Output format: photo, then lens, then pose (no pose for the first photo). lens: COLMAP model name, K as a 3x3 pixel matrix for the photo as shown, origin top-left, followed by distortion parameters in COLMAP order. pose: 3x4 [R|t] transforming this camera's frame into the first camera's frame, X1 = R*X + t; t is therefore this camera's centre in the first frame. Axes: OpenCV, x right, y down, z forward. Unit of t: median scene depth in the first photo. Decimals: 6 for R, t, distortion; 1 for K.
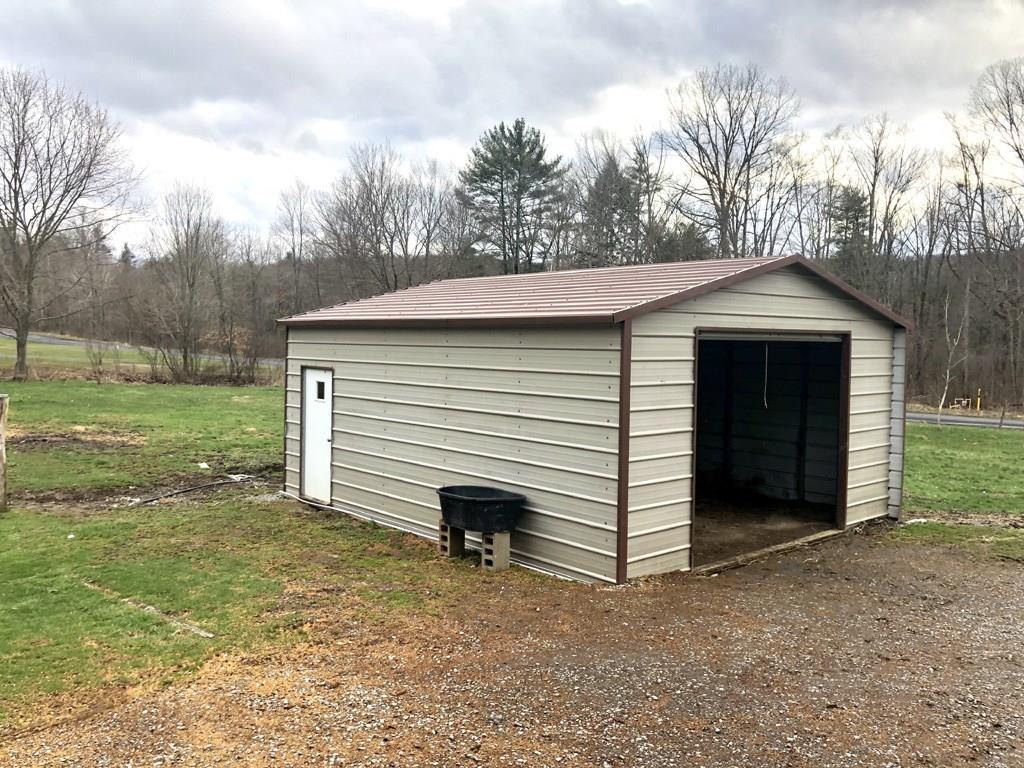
lens RADIAL K [[841.7, 0, 509.9], [0, 841.7, 375.4], [0, 0, 1]] dist [0.014757, -0.013546]
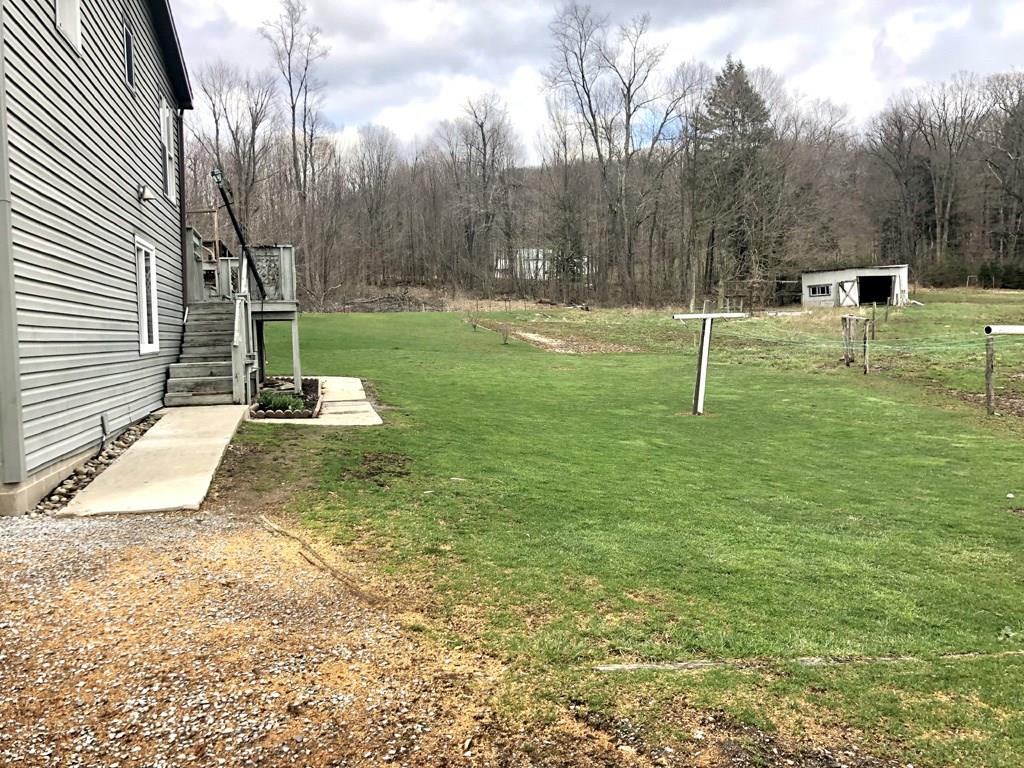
lens RADIAL K [[841.7, 0, 509.9], [0, 841.7, 375.4], [0, 0, 1]] dist [0.014757, -0.013546]
pose [[-0.470084, 0.049409, -0.881238, 0.296539], [-0.021102, 0.997517, 0.067185, 0.032369], [0.882369, 0.050179, -0.467874, 1.373657]]
